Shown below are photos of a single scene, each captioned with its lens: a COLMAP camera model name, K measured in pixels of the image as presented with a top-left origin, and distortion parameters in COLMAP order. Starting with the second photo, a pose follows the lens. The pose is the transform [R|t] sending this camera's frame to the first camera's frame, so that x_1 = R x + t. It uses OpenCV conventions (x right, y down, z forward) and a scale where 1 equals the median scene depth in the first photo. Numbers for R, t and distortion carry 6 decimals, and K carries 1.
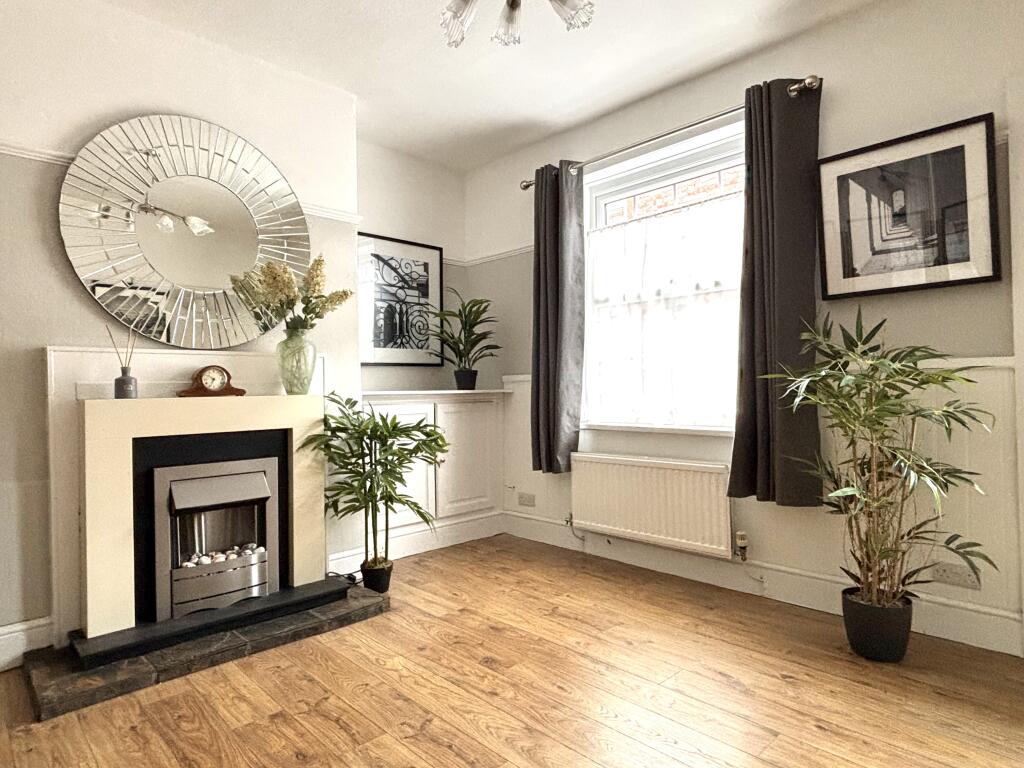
lens RADIAL K [[591.7, 0, 512.0], [0, 591.7, 384.0], [0, 0, 1]] dist [-0.000507, -0.000100]
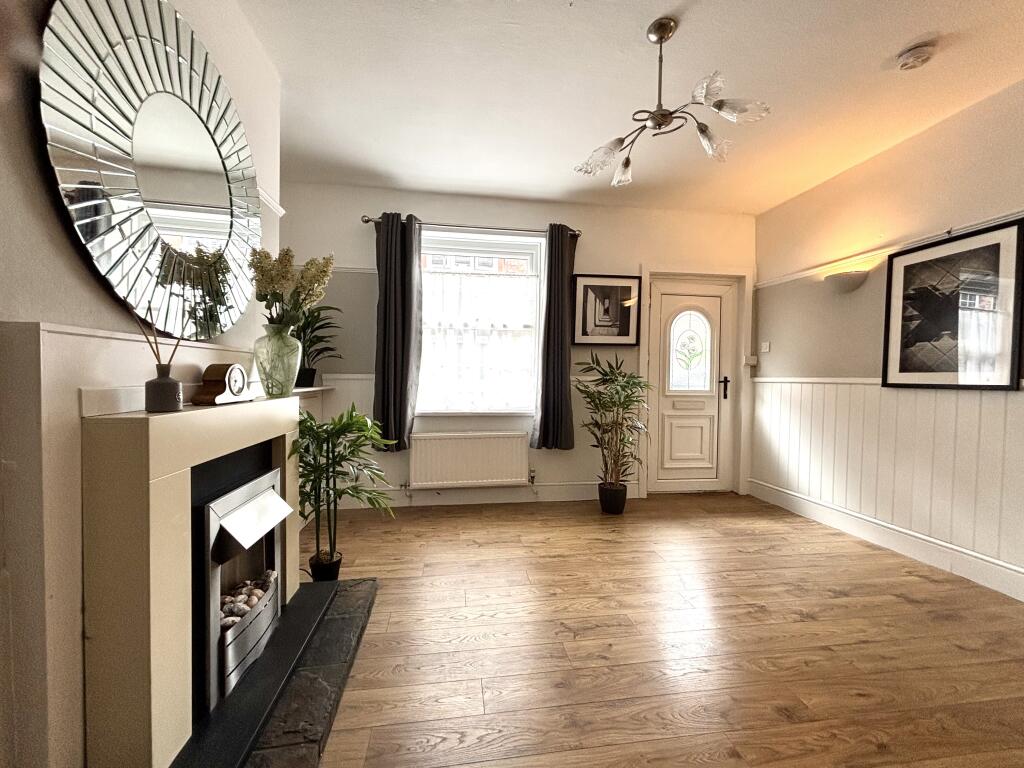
lens RADIAL K [[414.0, 0, 512.0], [0, 414.0, 384.0], [0, 0, 1]] dist [0.058676, 0.000020]
pose [[0.580049, 0.006747, 0.814554, -0.723398], [-0.025673, 0.999620, 0.010002, -0.018708], [-0.814177, -0.026714, 0.580002, 0.349993]]
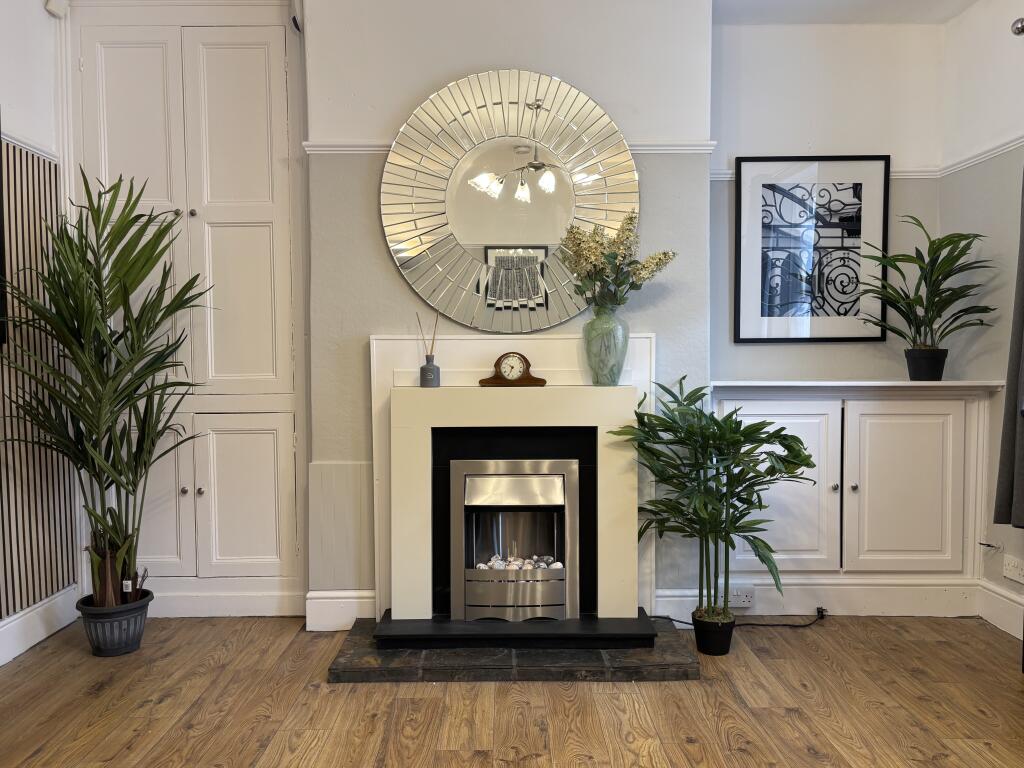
lens RADIAL K [[805.6, 0, 512.0], [0, 805.6, 384.0], [0, 0, 1]] dist [0.092631, -0.107310]
pose [[0.726419, 0.033171, -0.686451, 0.323284], [-0.001183, 0.998893, 0.047017, -0.038291], [0.687251, -0.033342, 0.725654, 0.106554]]
